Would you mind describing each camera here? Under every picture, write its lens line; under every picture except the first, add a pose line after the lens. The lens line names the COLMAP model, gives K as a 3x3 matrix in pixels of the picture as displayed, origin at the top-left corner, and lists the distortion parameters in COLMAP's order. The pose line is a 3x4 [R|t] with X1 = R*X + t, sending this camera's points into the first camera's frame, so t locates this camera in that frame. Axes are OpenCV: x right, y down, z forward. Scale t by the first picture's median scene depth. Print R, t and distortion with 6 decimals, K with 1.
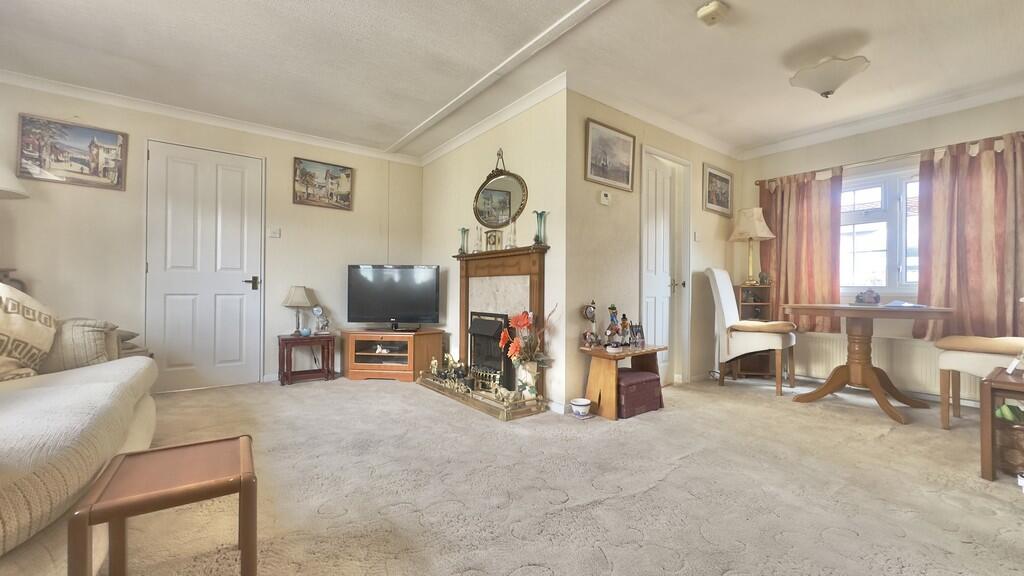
lens RADIAL K [[409.1, 0, 512.0], [0, 409.1, 289.1], [0, 0, 1]] dist [-0.003975, 0.000975]
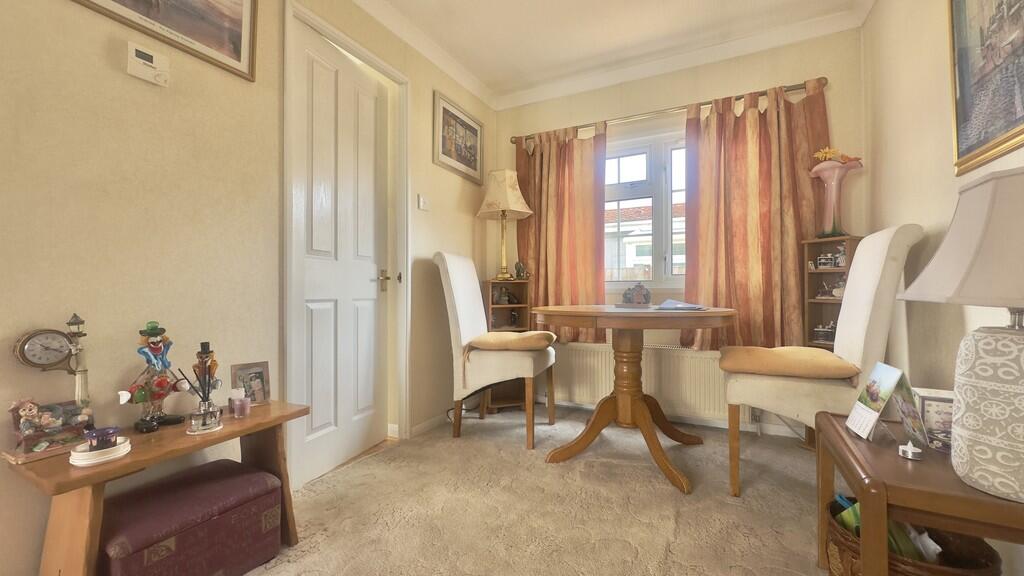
lens RADIAL K [[409.1, 0, 511.8], [0, 409.1, 288.0], [0, 0, 1]] dist [-0.003975, 0.000975]
pose [[0.899996, -0.007533, 0.435833, 0.355897], [0.007812, 0.999969, 0.001152, 0.005001], [-0.435828, 0.002368, 0.900027, 0.440566]]
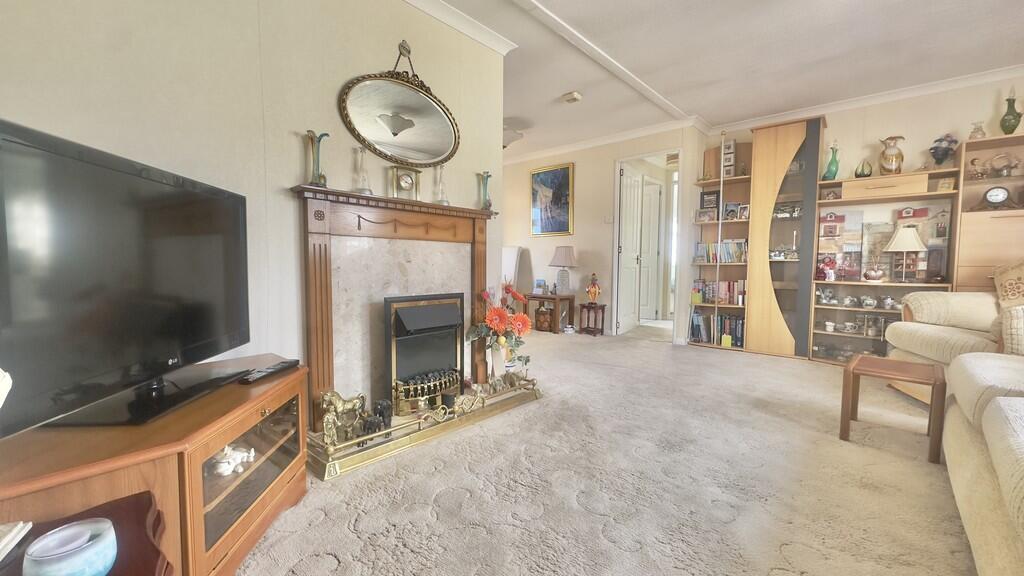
lens RADIAL K [[409.1, 0, 513.6], [0, 409.1, 287.4], [0, 0, 1]] dist [-0.003975, 0.000975]
pose [[-0.184859, -0.067586, 0.980438, -0.758020], [-0.015786, 0.997708, 0.065800, -0.000907], [-0.982638, -0.003314, -0.185503, 1.003841]]
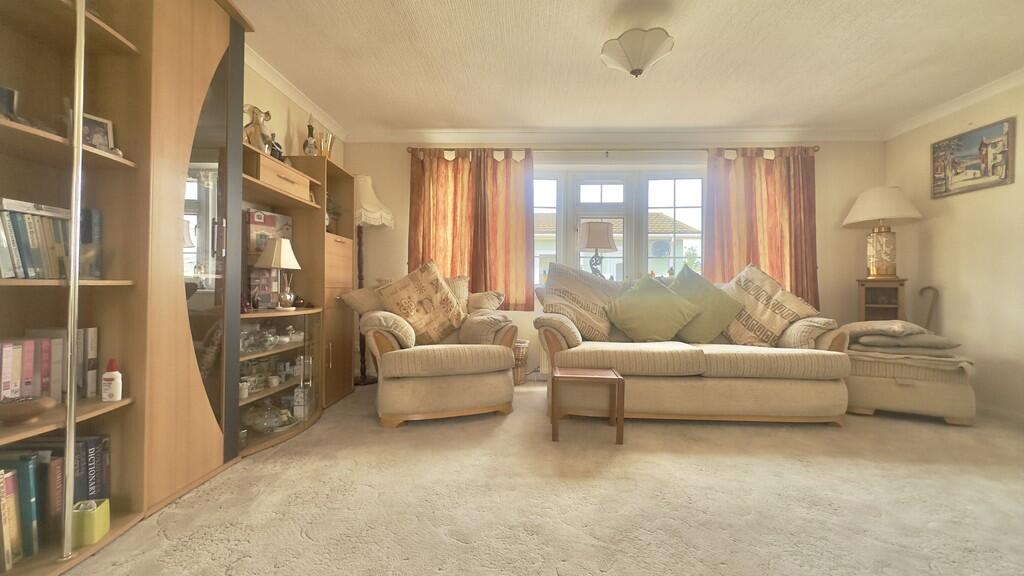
lens RADIAL K [[409.1, 0, 511.6], [0, 409.1, 287.4], [0, 0, 1]] dist [-0.003975, 0.000975]
pose [[-0.639223, -0.018839, -0.768791, 0.384561], [-0.008928, 0.999814, -0.017077, 0.006305], [0.768970, -0.004052, -0.639272, 0.706691]]
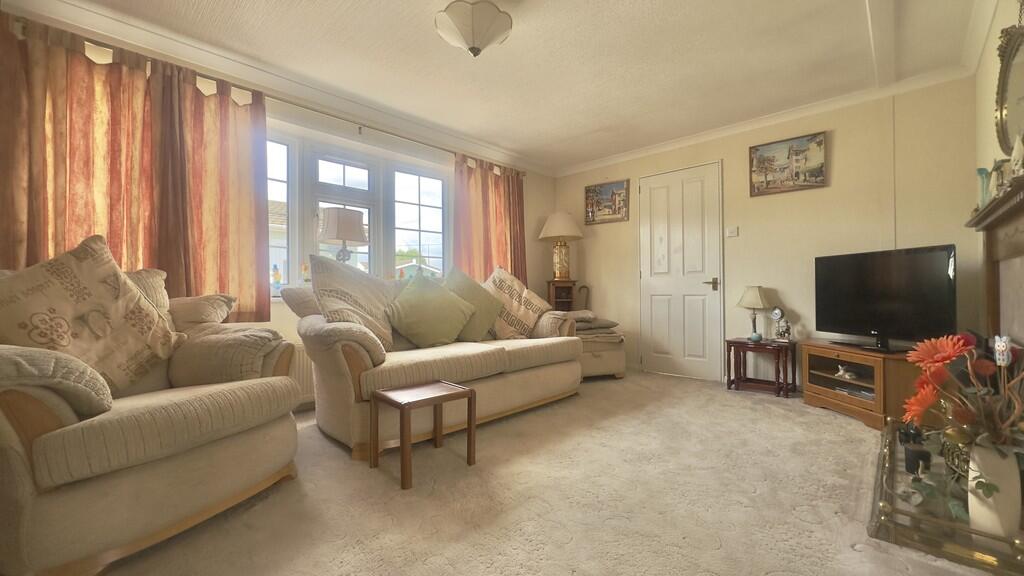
lens RADIAL K [[409.1, 0, 510.1], [0, 409.1, 288.4], [0, 0, 1]] dist [-0.003975, 0.000975]
pose [[0.154041, -0.015082, -0.987949, 0.348472], [0.012794, 0.999830, -0.013269, 0.003698], [0.987982, -0.010596, 0.154208, 0.370909]]
